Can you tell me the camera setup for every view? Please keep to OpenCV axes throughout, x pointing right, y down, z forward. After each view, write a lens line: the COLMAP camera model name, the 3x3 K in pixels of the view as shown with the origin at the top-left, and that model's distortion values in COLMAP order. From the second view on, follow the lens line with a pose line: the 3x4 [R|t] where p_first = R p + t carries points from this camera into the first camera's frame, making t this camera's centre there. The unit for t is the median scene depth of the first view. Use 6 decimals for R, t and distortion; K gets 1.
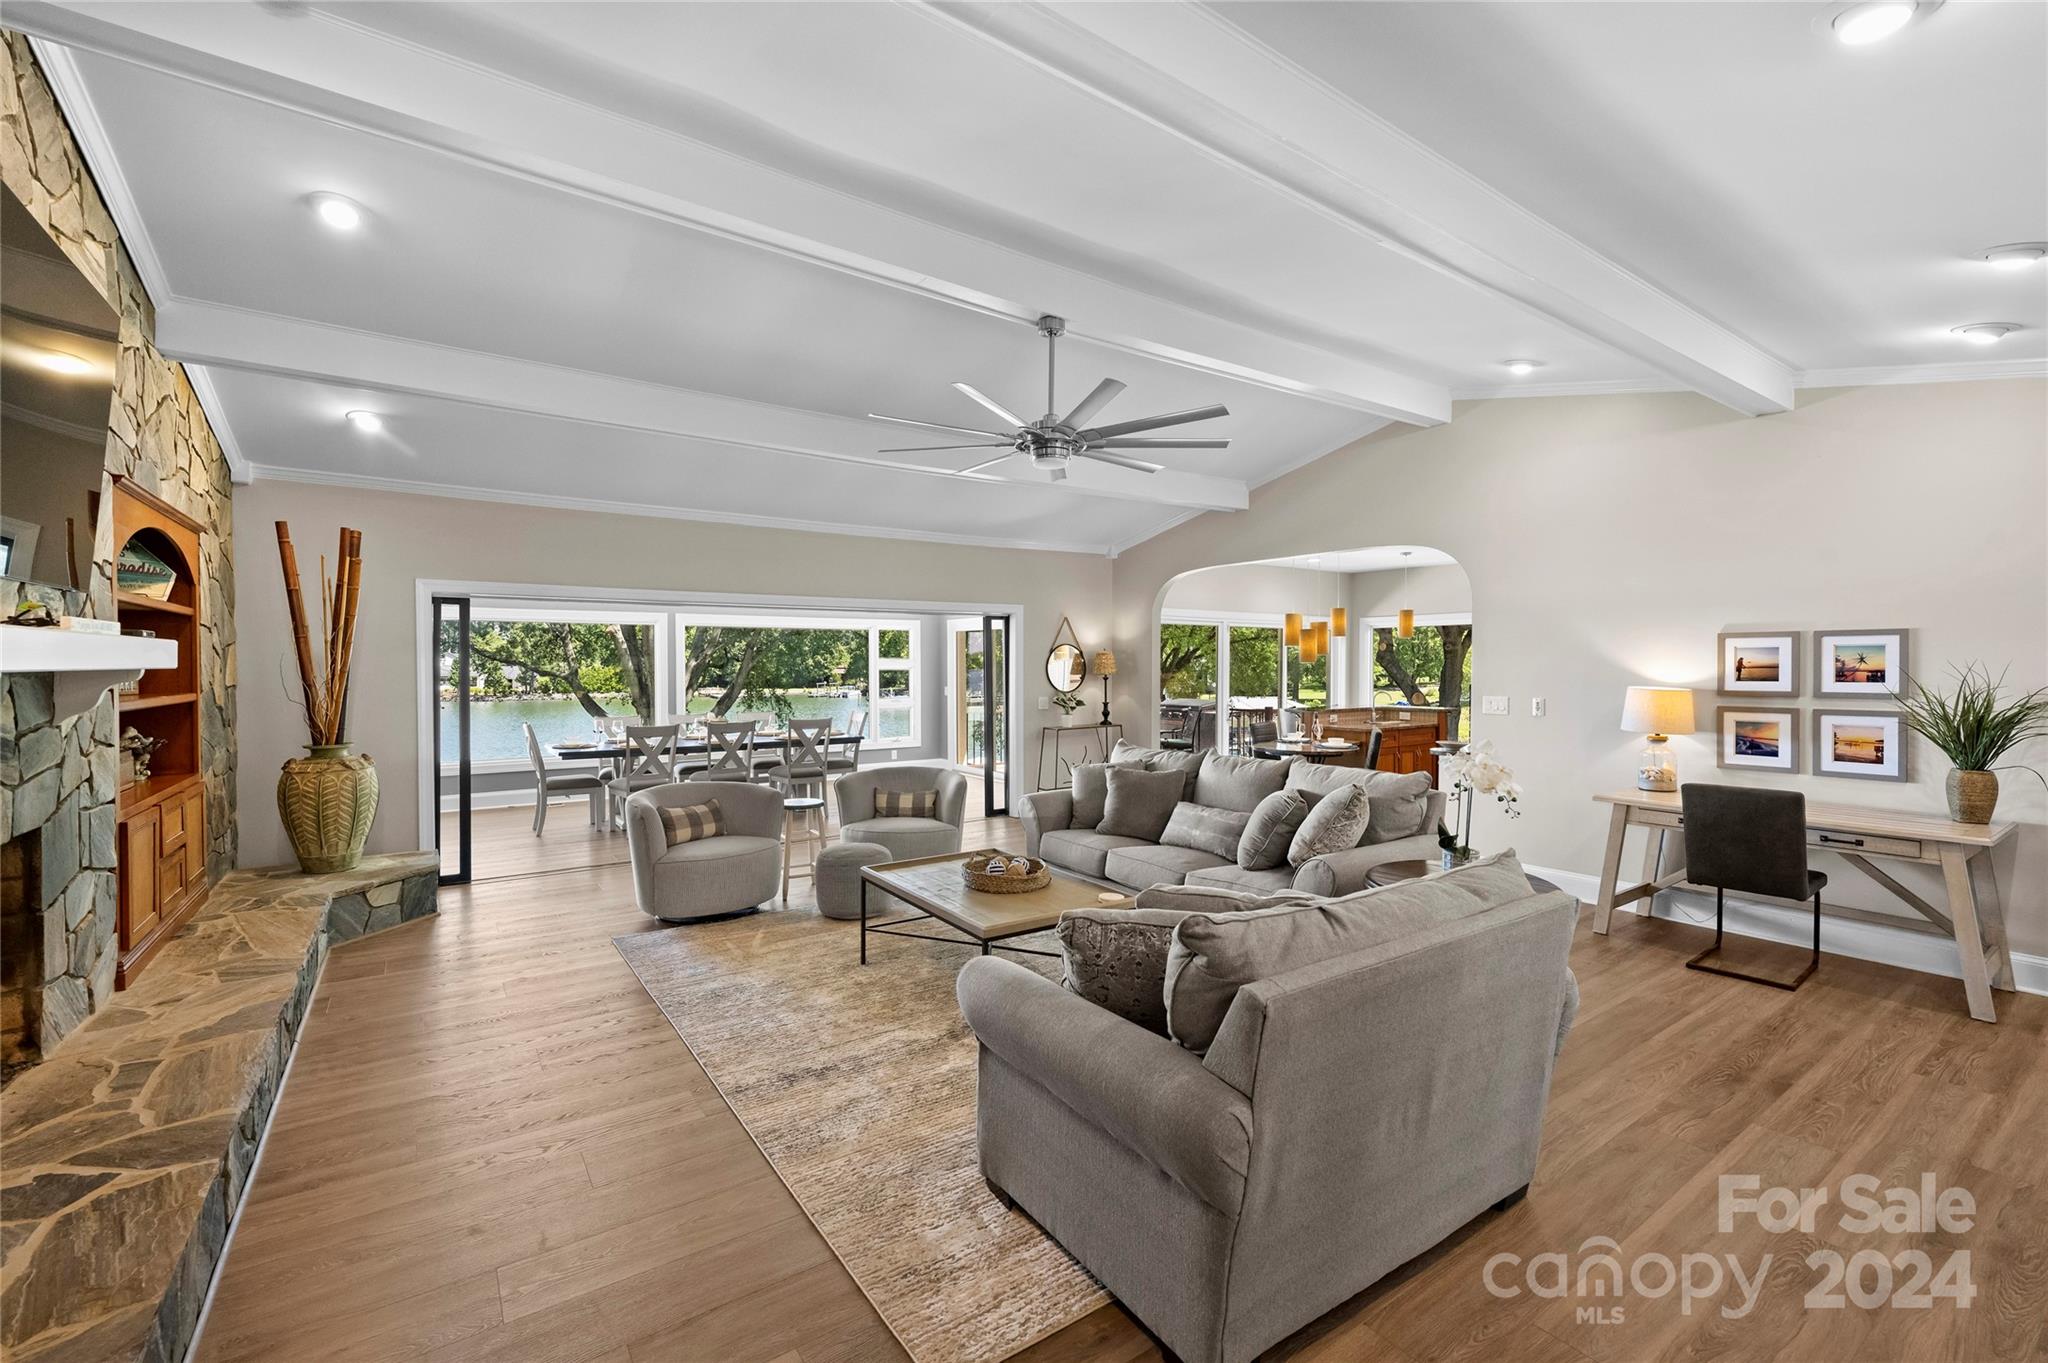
lens RADIAL K [[871.8, 0, 1006.5], [0, 871.8, 672.9], [0, 0, 1]] dist [0.004096, -0.000324]
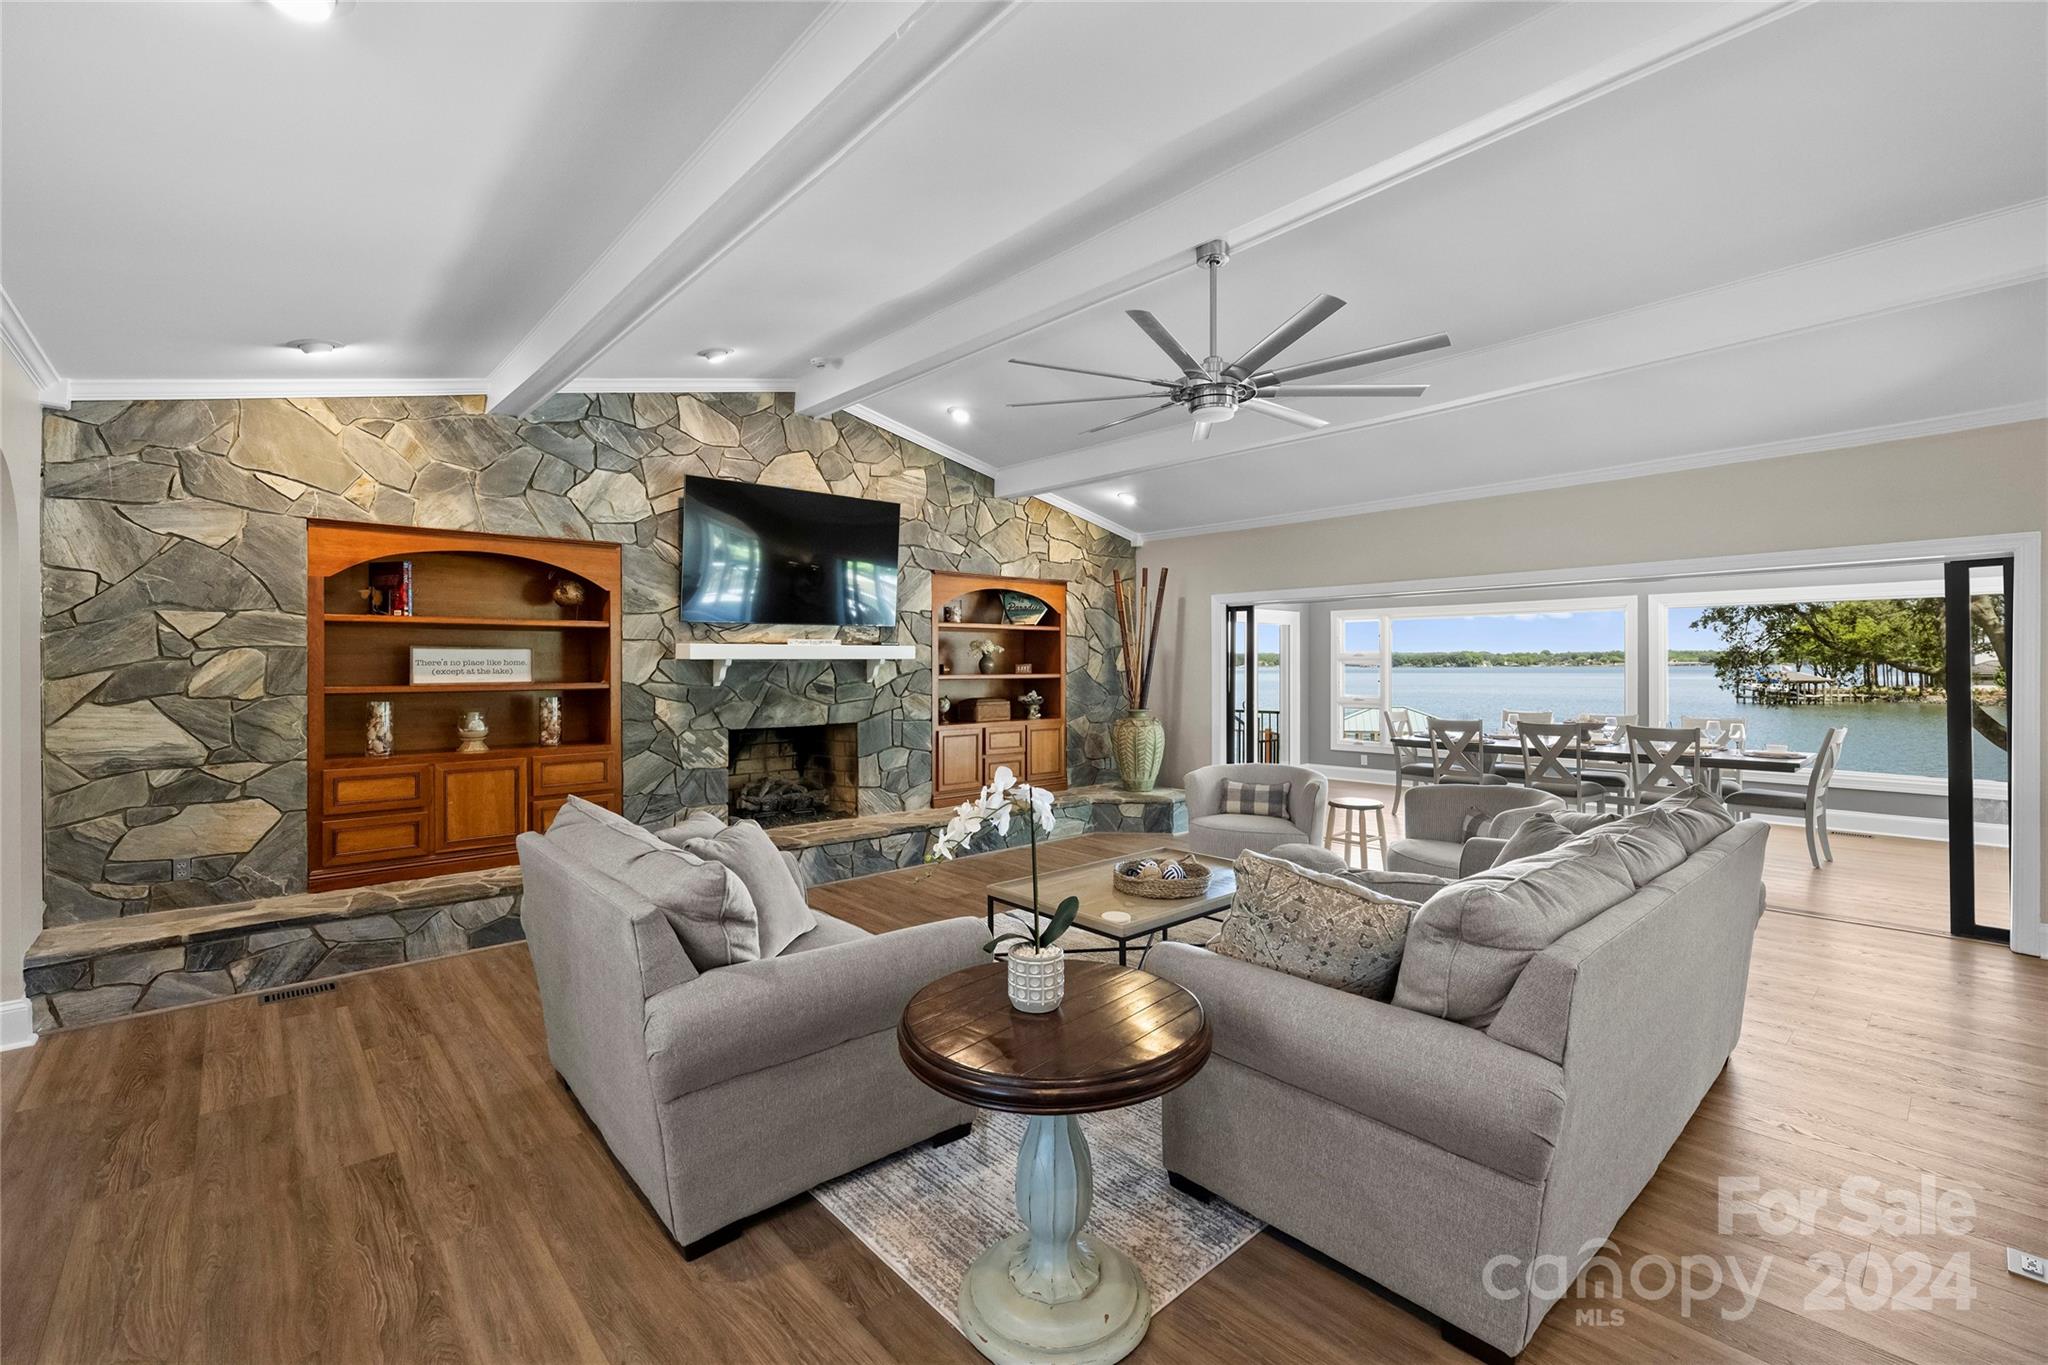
lens RADIAL K [[871.8, 0, 1053.1], [0, 871.8, 667.4], [0, 0, 1]] dist [0.004096, -0.000324]
pose [[0.147723, 0.006617, -0.989007, 0.625165], [-0.007566, 0.999956, 0.005560, 0.000451], [0.989000, 0.006662, 0.147767, 0.522983]]
